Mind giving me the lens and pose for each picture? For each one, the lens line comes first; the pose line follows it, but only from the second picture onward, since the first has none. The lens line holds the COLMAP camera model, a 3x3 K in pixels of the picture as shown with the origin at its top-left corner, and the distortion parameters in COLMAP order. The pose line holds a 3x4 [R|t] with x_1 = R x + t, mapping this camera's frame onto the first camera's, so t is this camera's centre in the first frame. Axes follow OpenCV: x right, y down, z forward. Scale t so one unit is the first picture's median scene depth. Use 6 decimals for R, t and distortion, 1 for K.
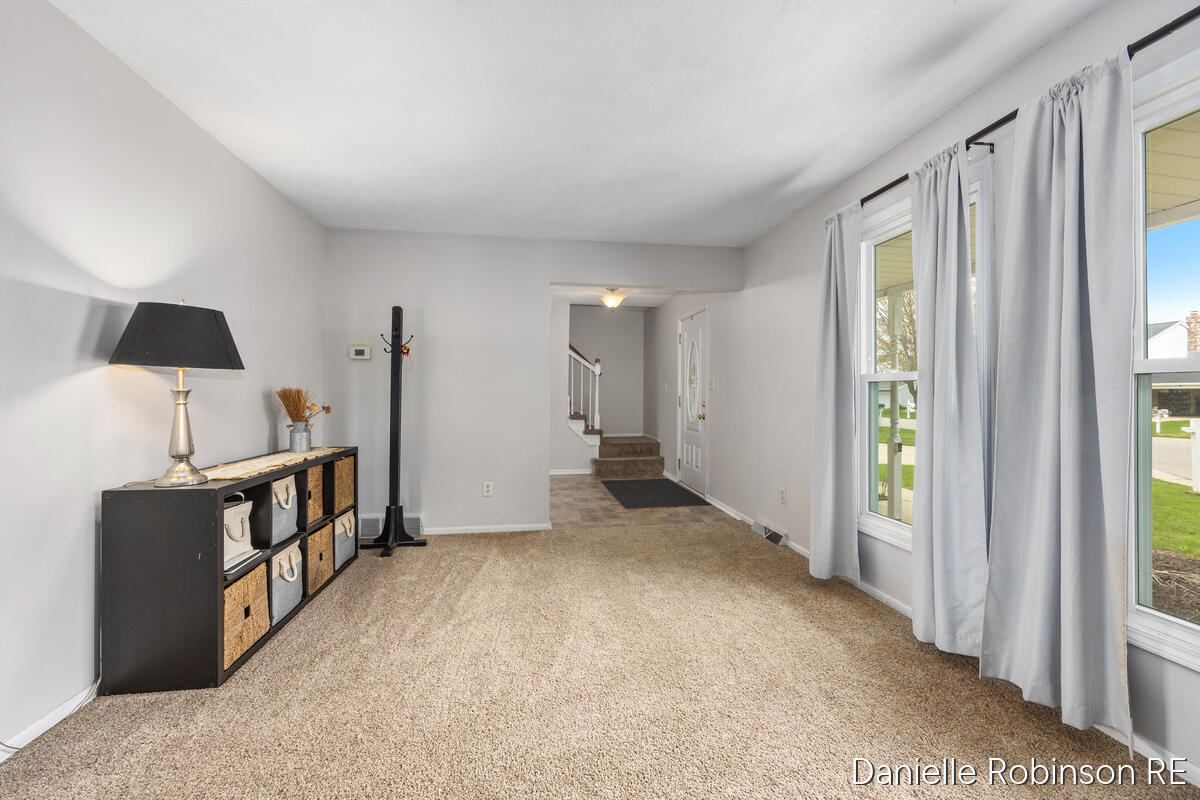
lens RADIAL K [[482.3, 0, 598.8], [0, 482.3, 388.0], [0, 0, 1]] dist [-0.003314, -0.000709]
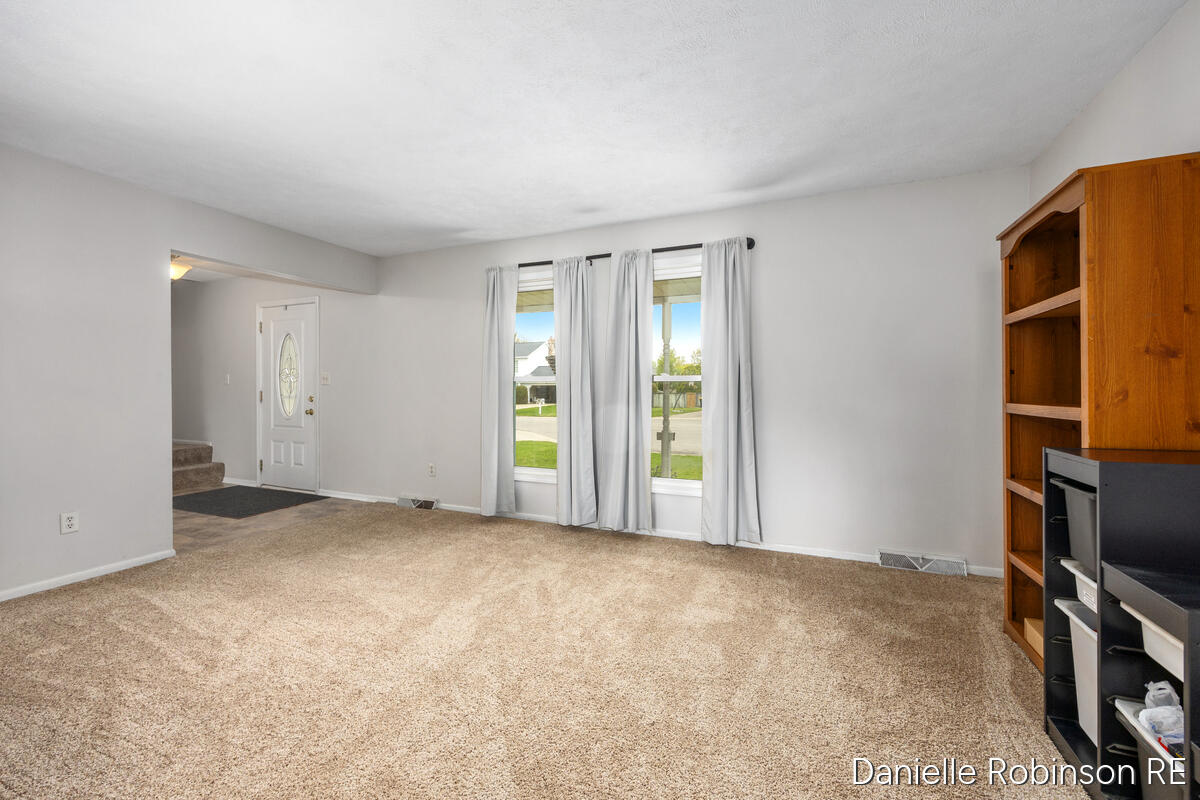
lens RADIAL K [[493.4, 0, 603.5], [0, 493.4, 395.9], [0, 0, 1]] dist [-0.000162, -0.000050]
pose [[0.523522, -0.010881, 0.851943, -0.530551], [-0.013397, 0.999690, 0.021001, -0.003653], [-0.851907, -0.022408, 0.523213, -0.055631]]
